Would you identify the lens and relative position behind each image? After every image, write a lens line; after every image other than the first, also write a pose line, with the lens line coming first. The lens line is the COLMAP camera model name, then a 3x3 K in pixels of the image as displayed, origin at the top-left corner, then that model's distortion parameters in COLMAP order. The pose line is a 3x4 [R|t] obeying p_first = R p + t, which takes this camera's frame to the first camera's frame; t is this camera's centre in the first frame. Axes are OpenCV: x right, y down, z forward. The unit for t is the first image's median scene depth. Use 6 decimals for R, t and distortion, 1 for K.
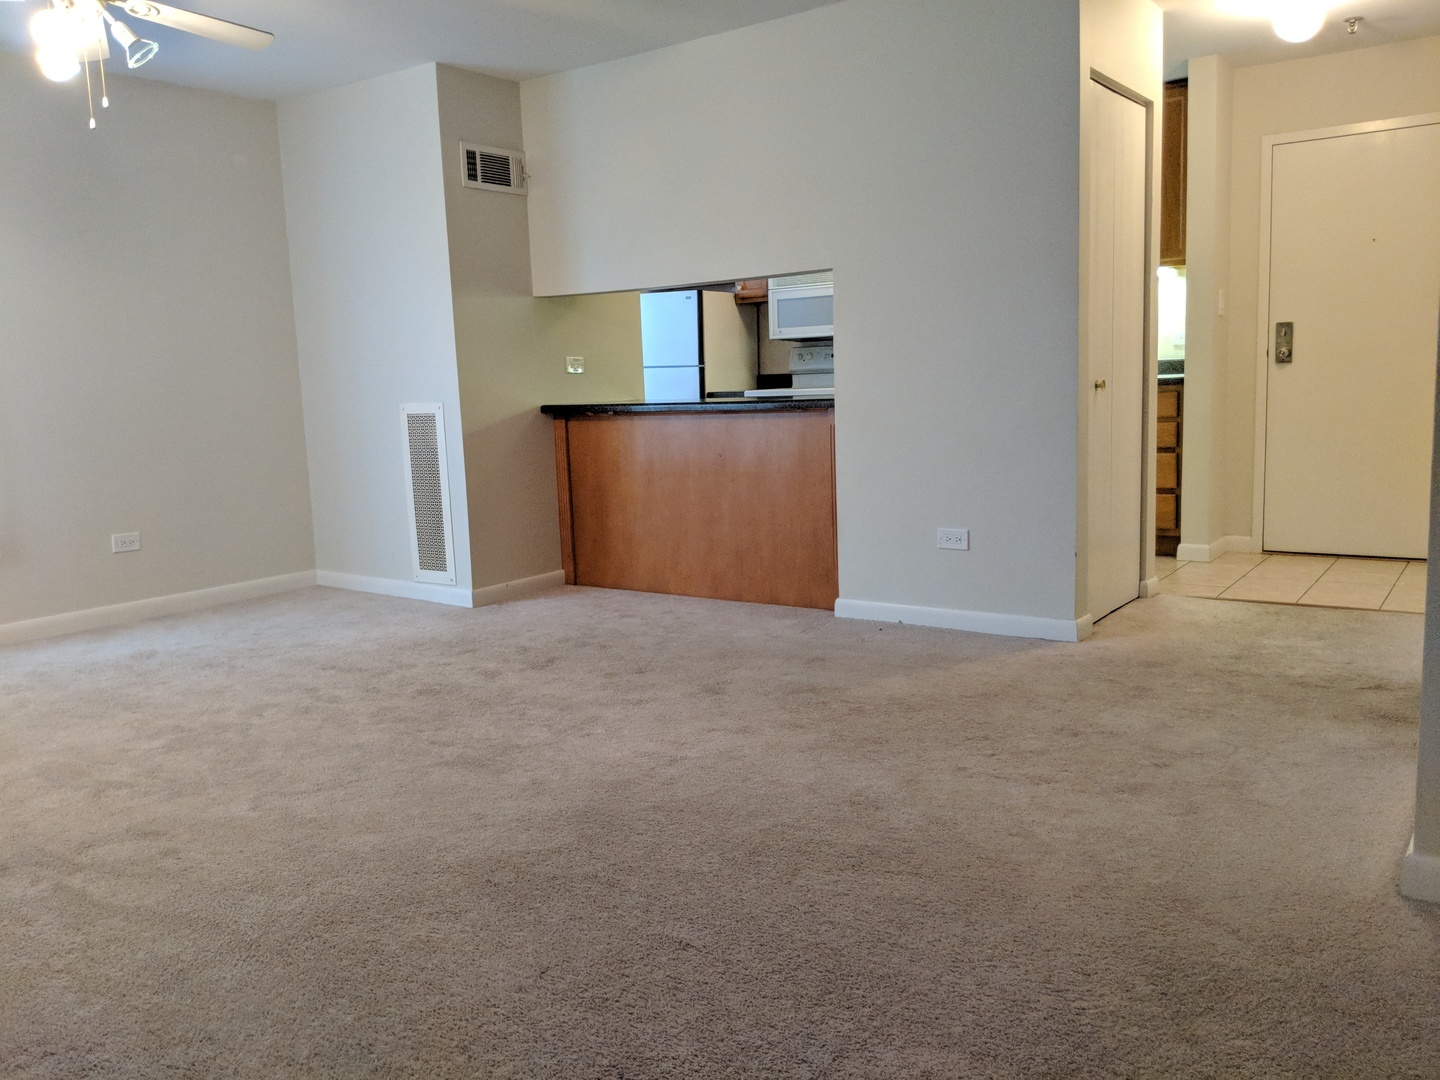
lens RADIAL K [[1151.0, 0, 721.7], [0, 1151.0, 531.8], [0, 0, 1]] dist [0.098768, -0.198430]
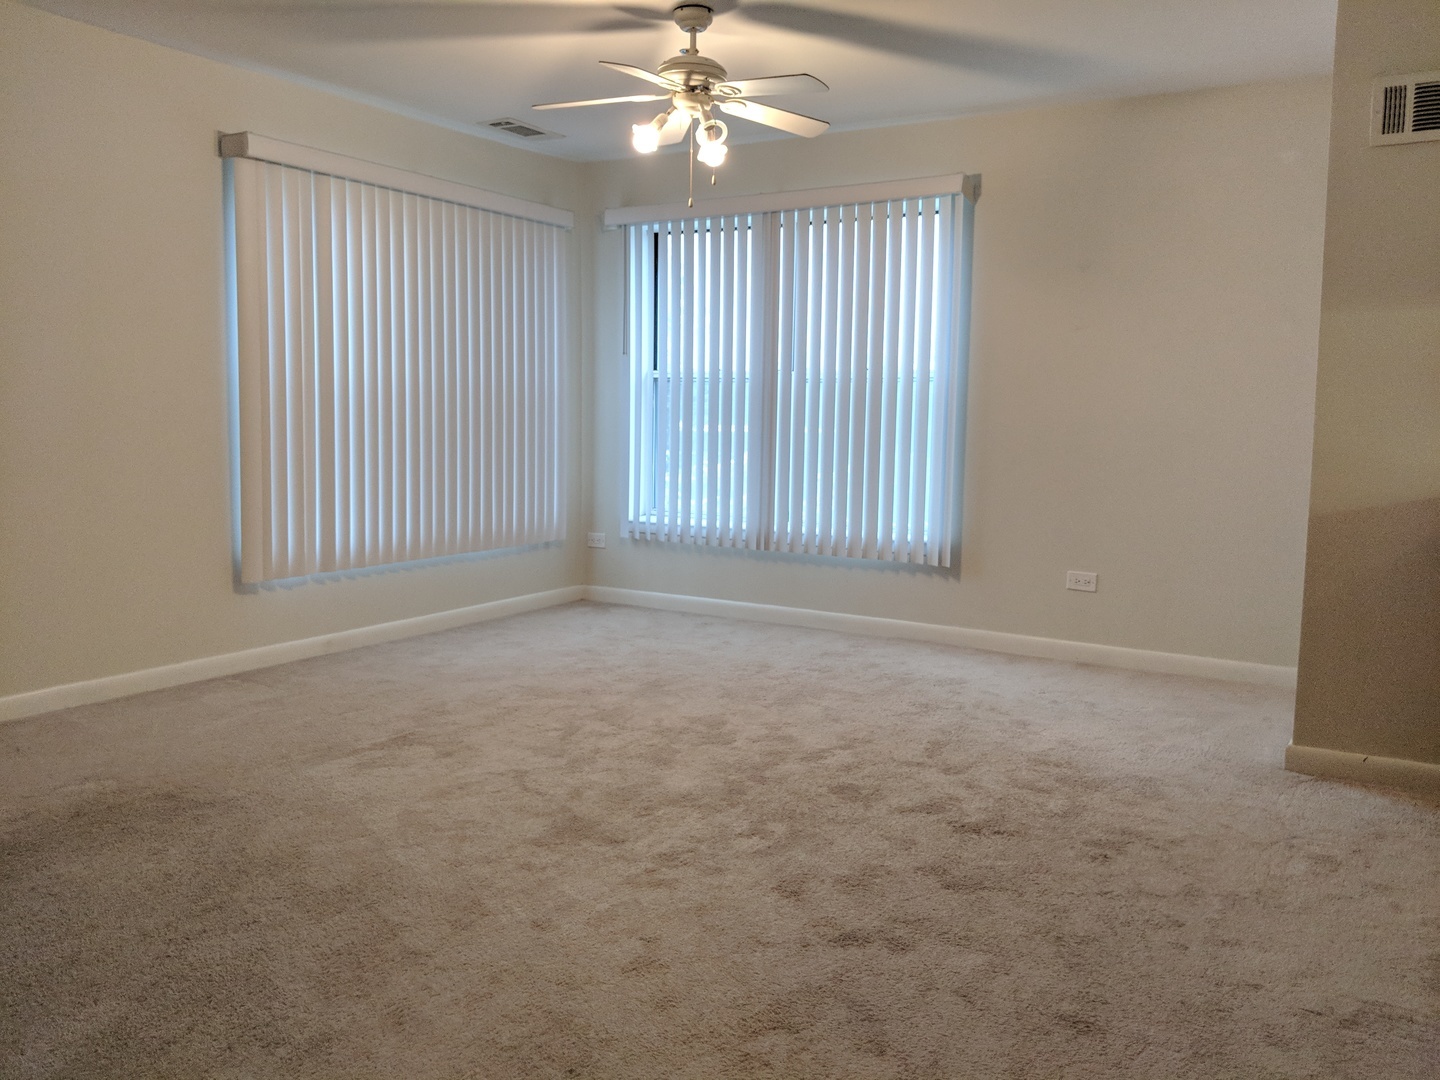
lens RADIAL K [[1159.3, 0, 719.2], [0, 1159.3, 522.1], [0, 0, 1]] dist [0.093439, -0.213478]
pose [[0.065495, 0.130094, -0.989336, 0.564568], [-0.153729, 0.980944, 0.118813, -0.143087], [0.985940, 0.144308, 0.084246, 0.804427]]
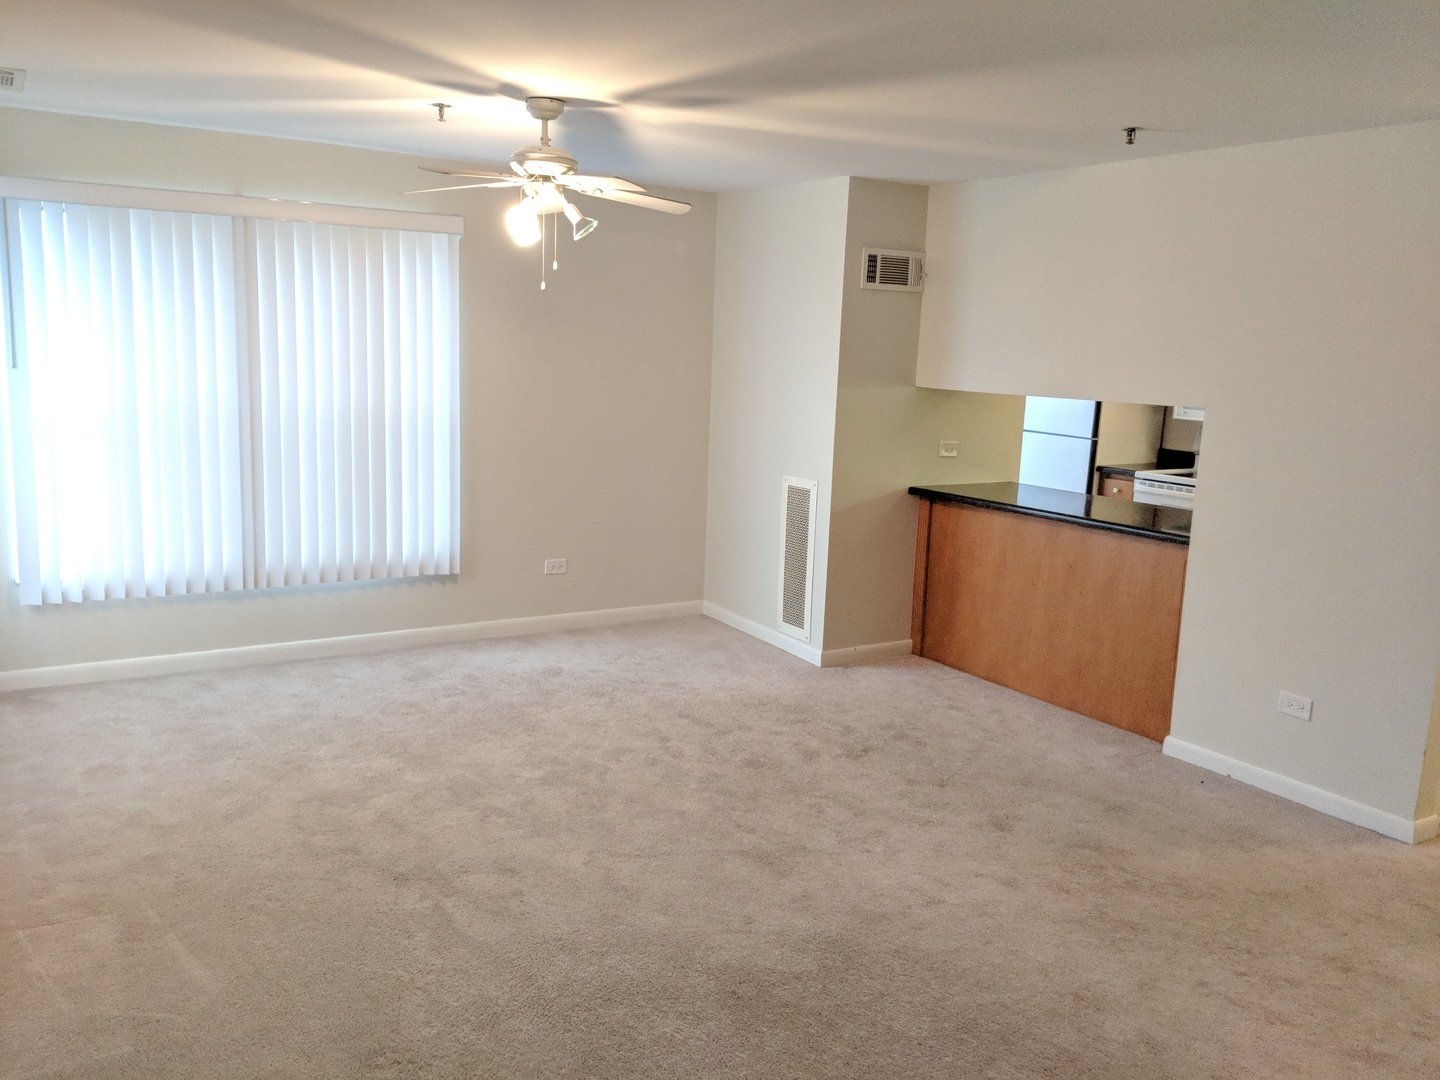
lens RADIAL K [[1159.3, 0, 719.2], [0, 1159.3, 522.1], [0, 0, 1]] dist [0.093439, -0.213478]
pose [[0.924637, 0.130515, -0.357788, 0.097378], [-0.122336, 0.991445, 0.045508, -0.148056], [0.360667, 0.001692, 0.932693, -0.089203]]
